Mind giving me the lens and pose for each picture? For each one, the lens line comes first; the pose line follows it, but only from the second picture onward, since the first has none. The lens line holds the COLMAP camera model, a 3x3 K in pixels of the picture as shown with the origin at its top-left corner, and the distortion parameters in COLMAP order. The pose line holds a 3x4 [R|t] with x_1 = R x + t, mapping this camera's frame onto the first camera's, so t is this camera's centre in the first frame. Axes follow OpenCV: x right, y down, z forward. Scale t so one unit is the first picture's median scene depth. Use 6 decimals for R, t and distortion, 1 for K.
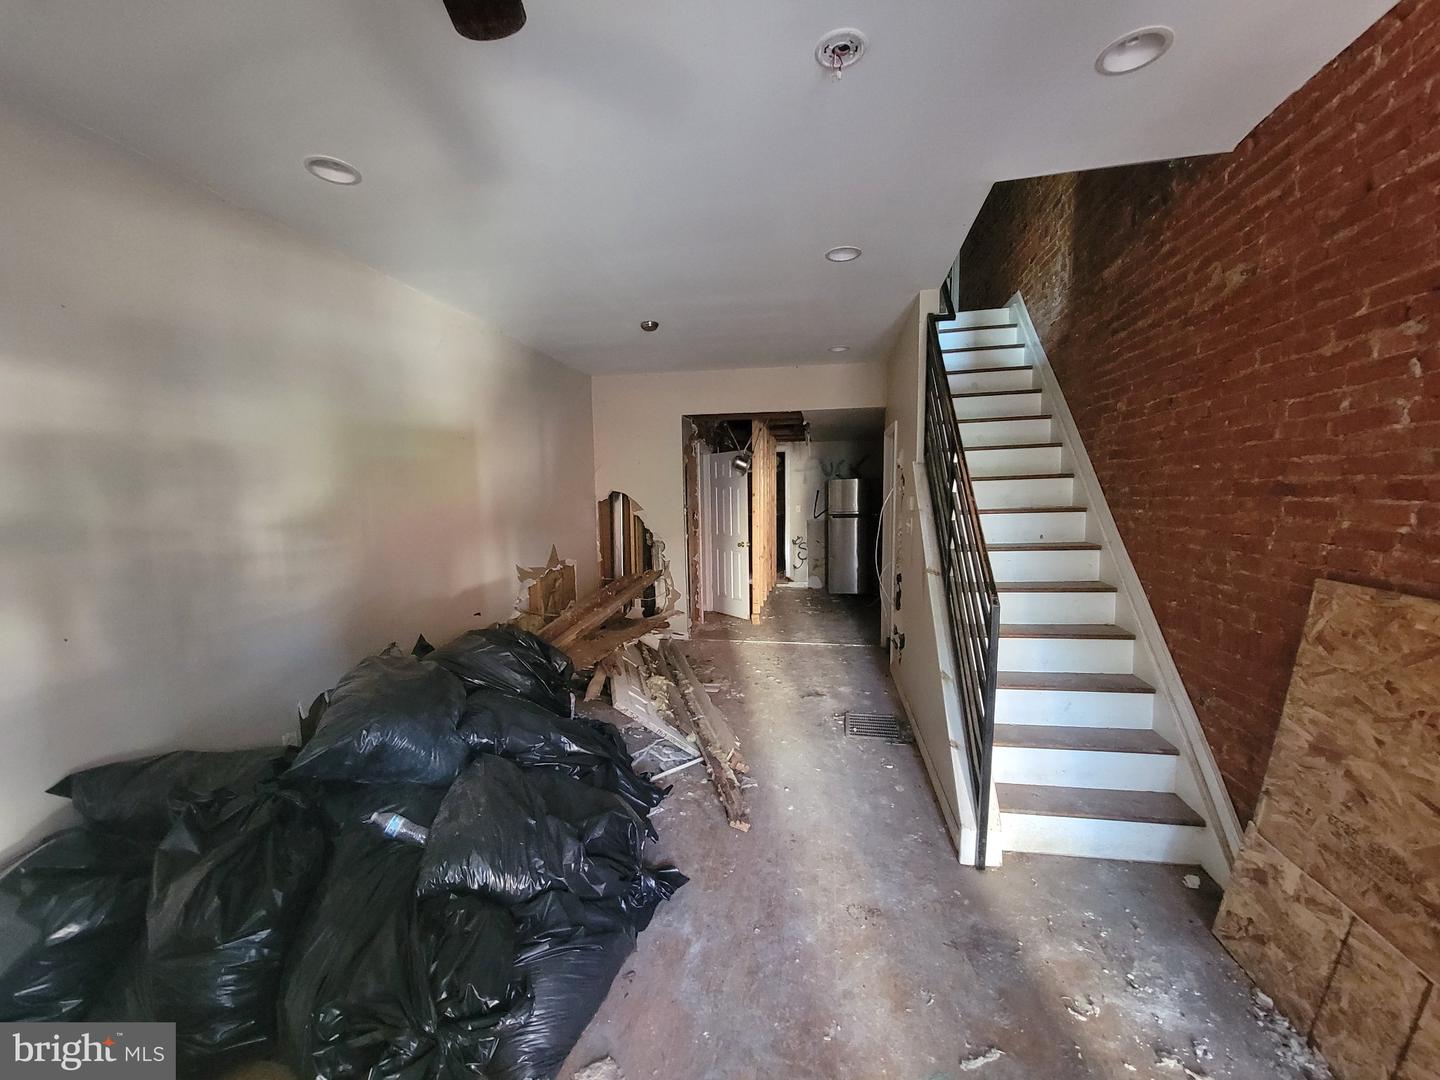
lens RADIAL K [[586.1, 0, 710.3], [0, 586.1, 543.5], [0, 0, 1]] dist [0.001286, -0.001058]
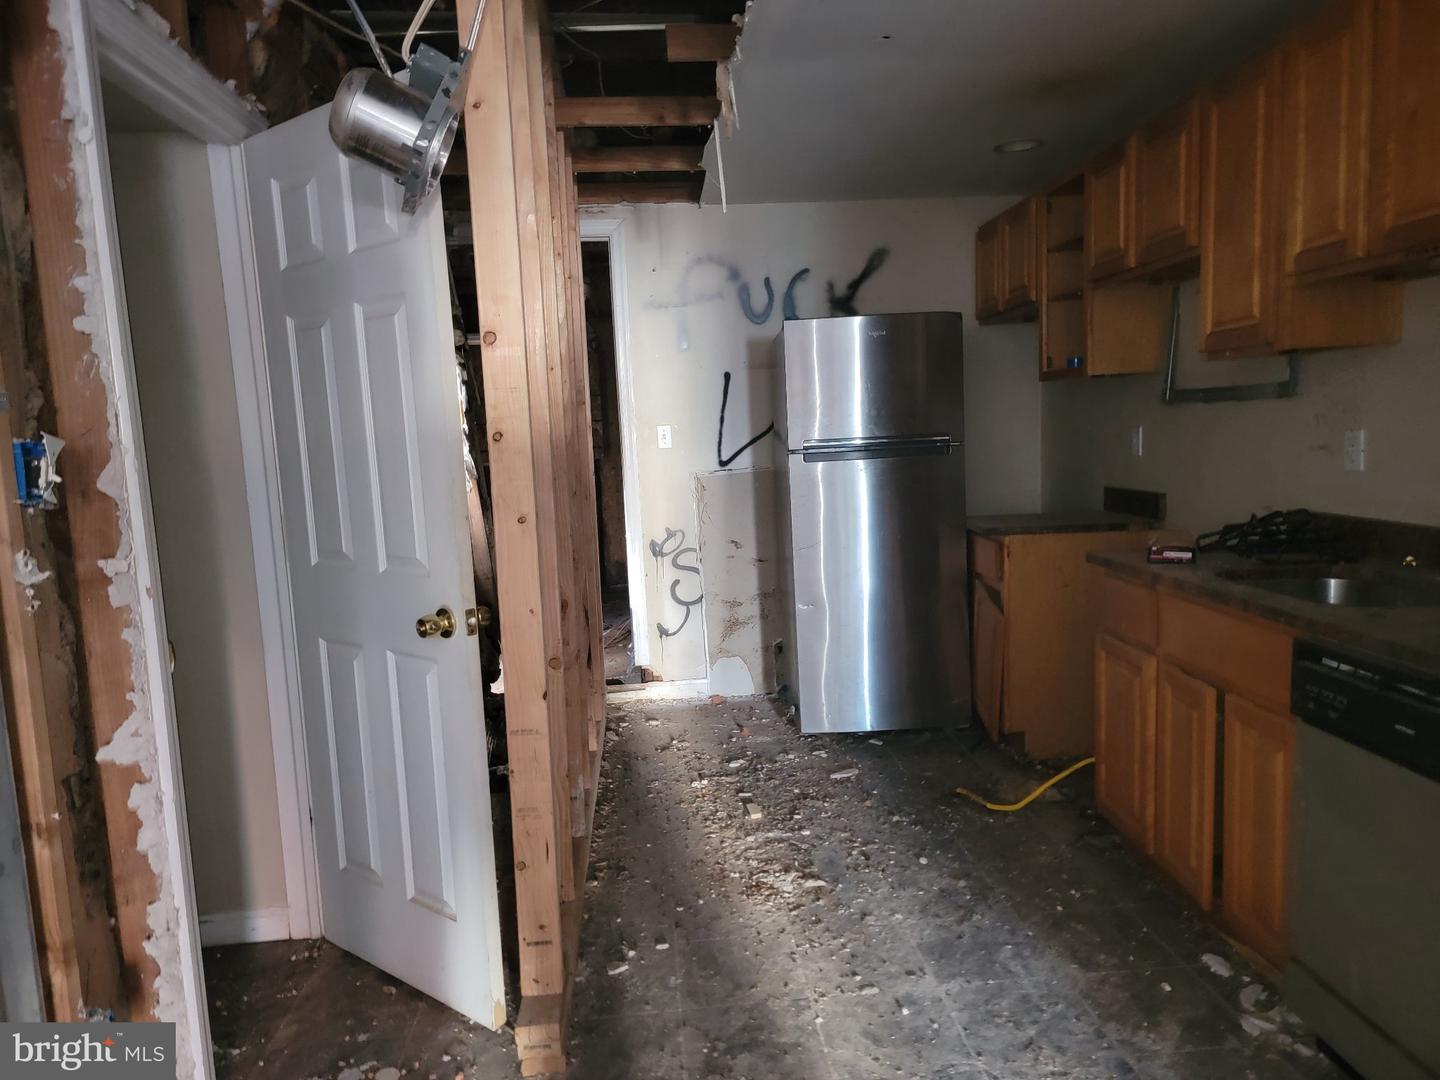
lens RADIAL K [[997.8, 0, 719.1], [0, 997.8, 540.8], [0, 0, 1]] dist [0.054717, -0.035396]
pose [[0.964929, -0.055151, 0.256654, 0.187685], [0.047924, 0.998261, 0.034331, -0.095882], [-0.258101, -0.020827, 0.965893, 2.153527]]
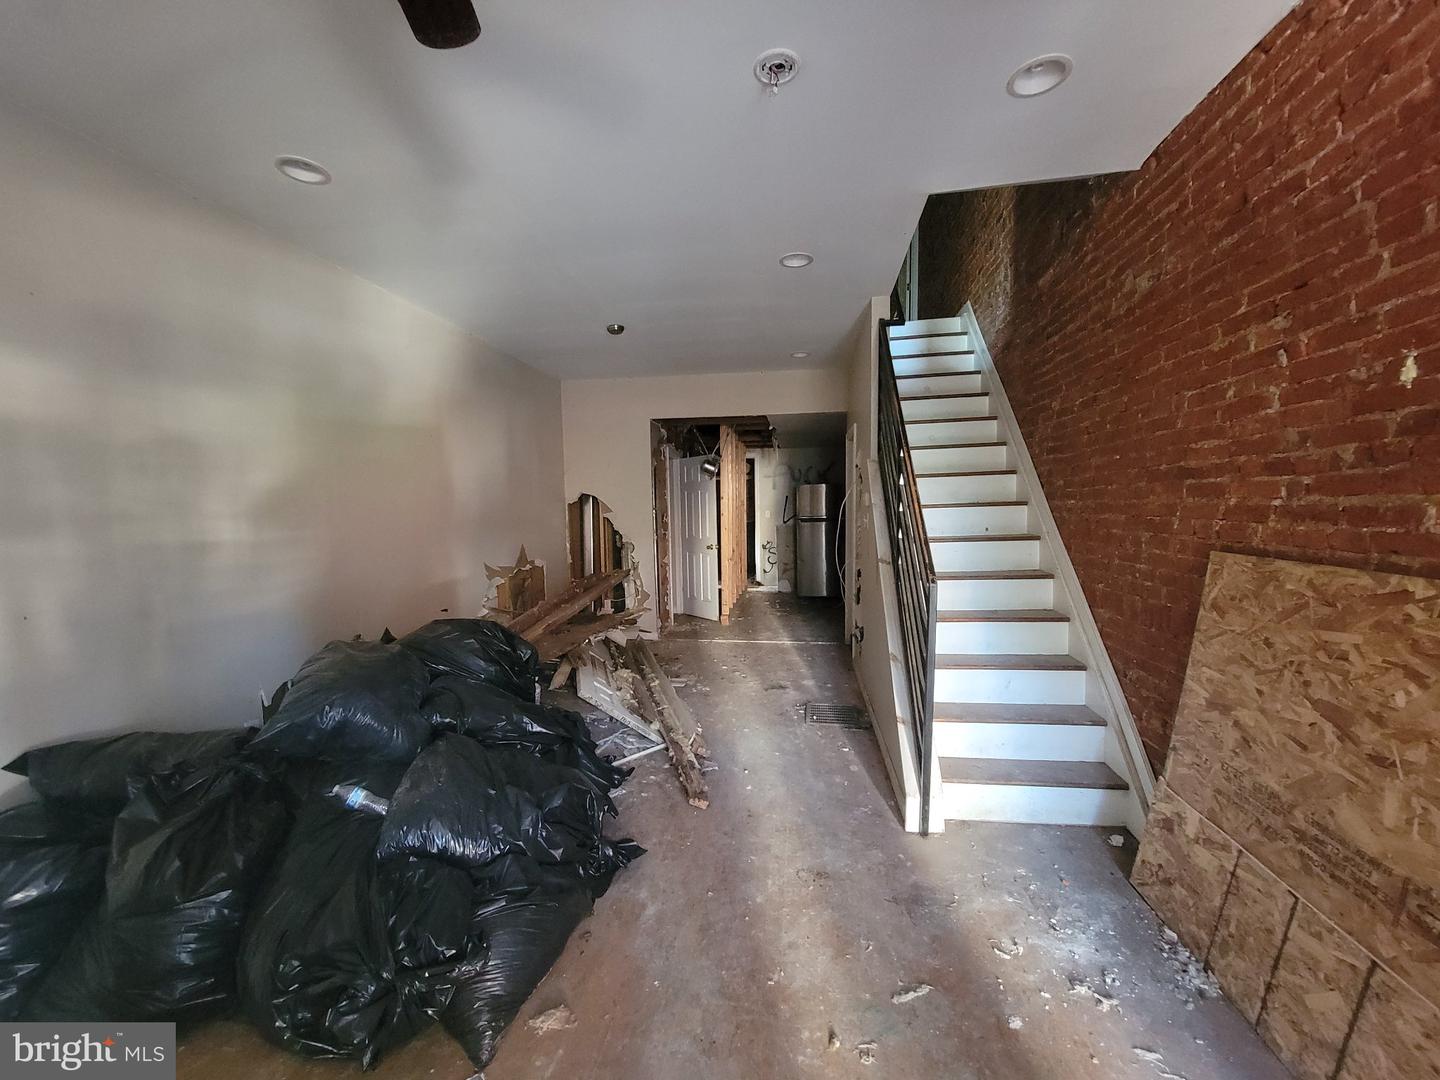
lens RADIAL K [[586.1, 0, 711.1], [0, 586.1, 544.7], [0, 0, 1]] dist [0.001286, -0.001058]
pose [[0.999144, -0.004389, 0.041142, 0.039790], [0.005175, 0.999806, -0.019027, 0.054792], [-0.041051, 0.019224, 0.998972, -0.056791]]
